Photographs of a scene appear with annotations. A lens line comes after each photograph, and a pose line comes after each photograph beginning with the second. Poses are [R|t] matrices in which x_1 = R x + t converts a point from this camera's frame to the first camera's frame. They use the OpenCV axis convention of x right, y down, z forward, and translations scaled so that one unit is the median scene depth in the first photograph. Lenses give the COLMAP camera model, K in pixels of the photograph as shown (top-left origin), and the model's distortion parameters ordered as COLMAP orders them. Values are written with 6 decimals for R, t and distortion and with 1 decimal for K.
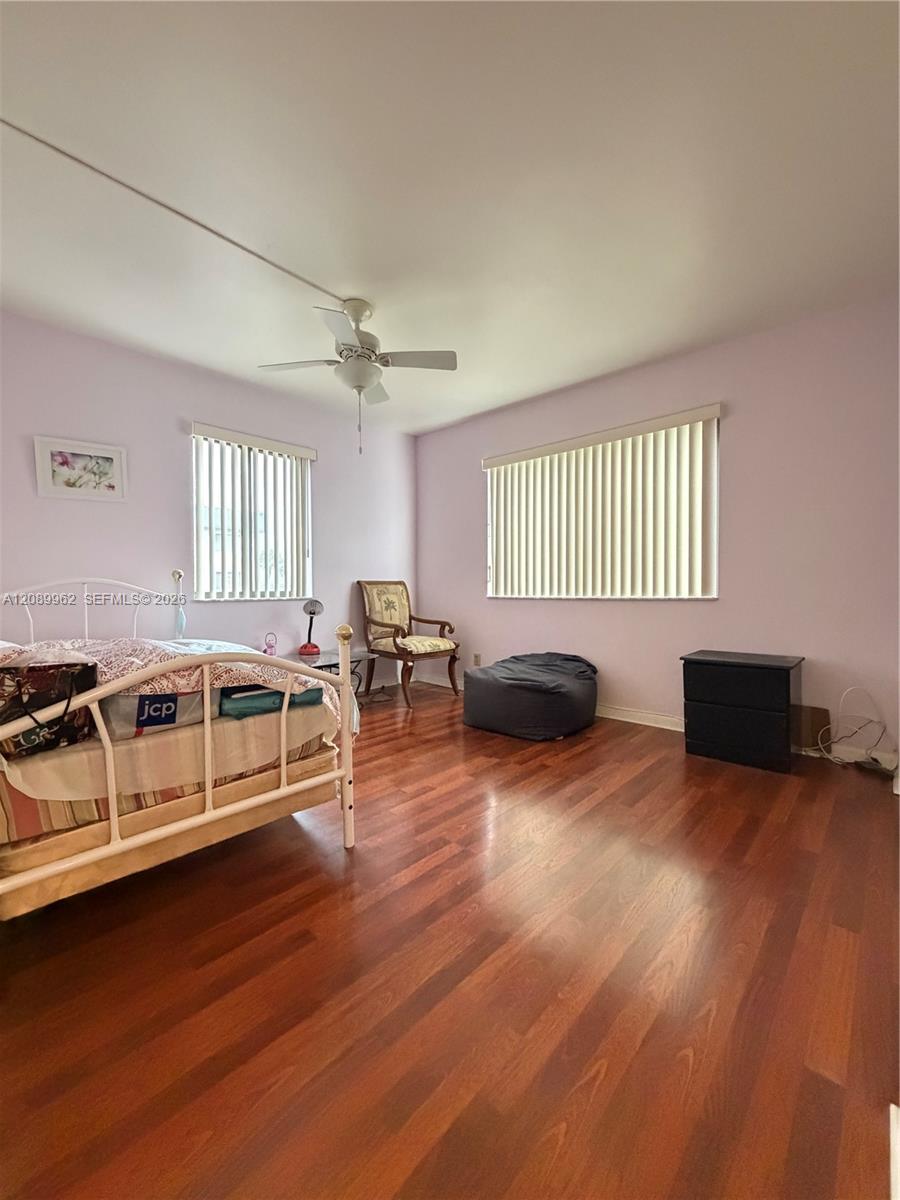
lens RADIAL K [[475.3, 0, 450.0], [0, 475.3, 600.0], [0, 0, 1]] dist [0.000320, -0.000026]
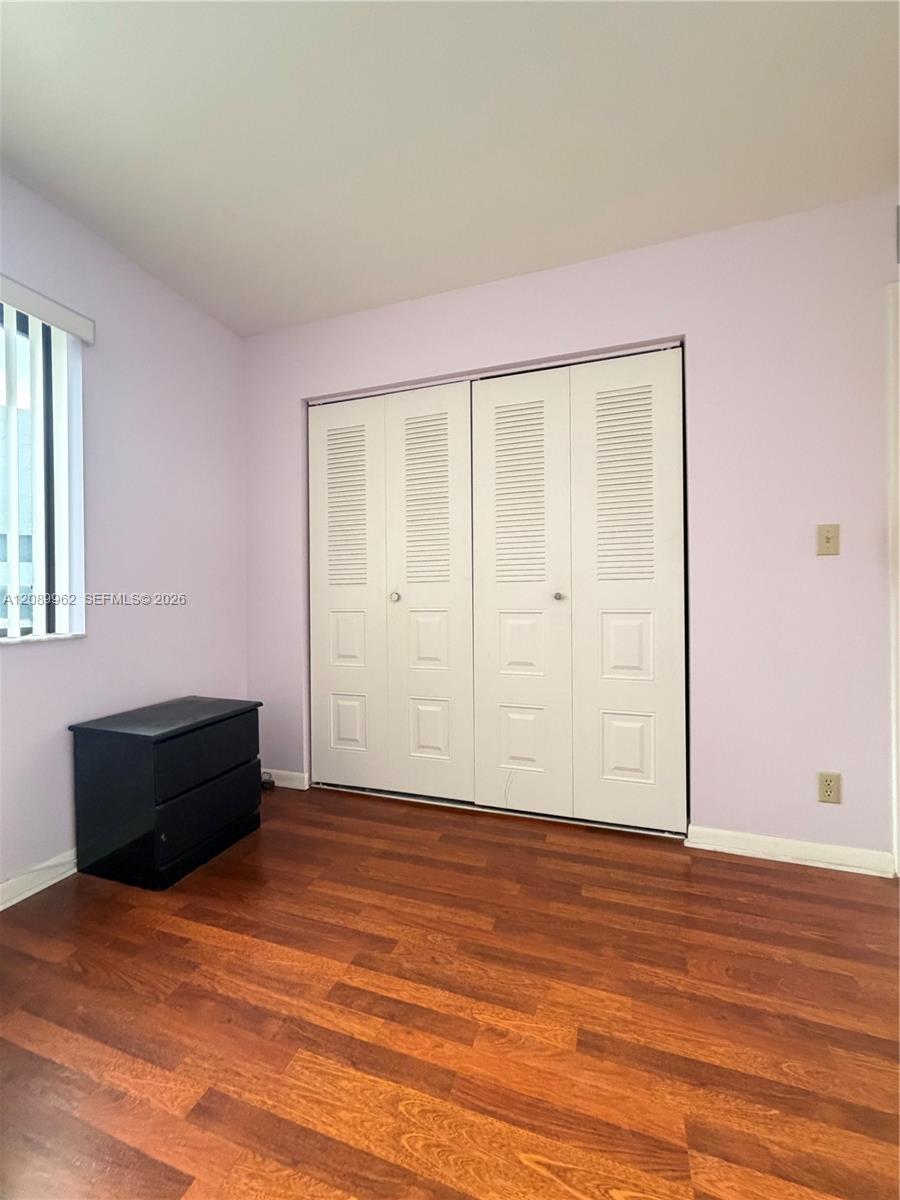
lens RADIAL K [[475.3, 0, 450.0], [0, 475.3, 600.0], [0, 0, 1]] dist [0.000320, -0.000026]
pose [[-0.406166, 0.004194, 0.913790, -0.316654], [0.032419, 0.999426, 0.009823, -0.066189], [-0.913224, 0.033614, -0.406069, 1.373217]]
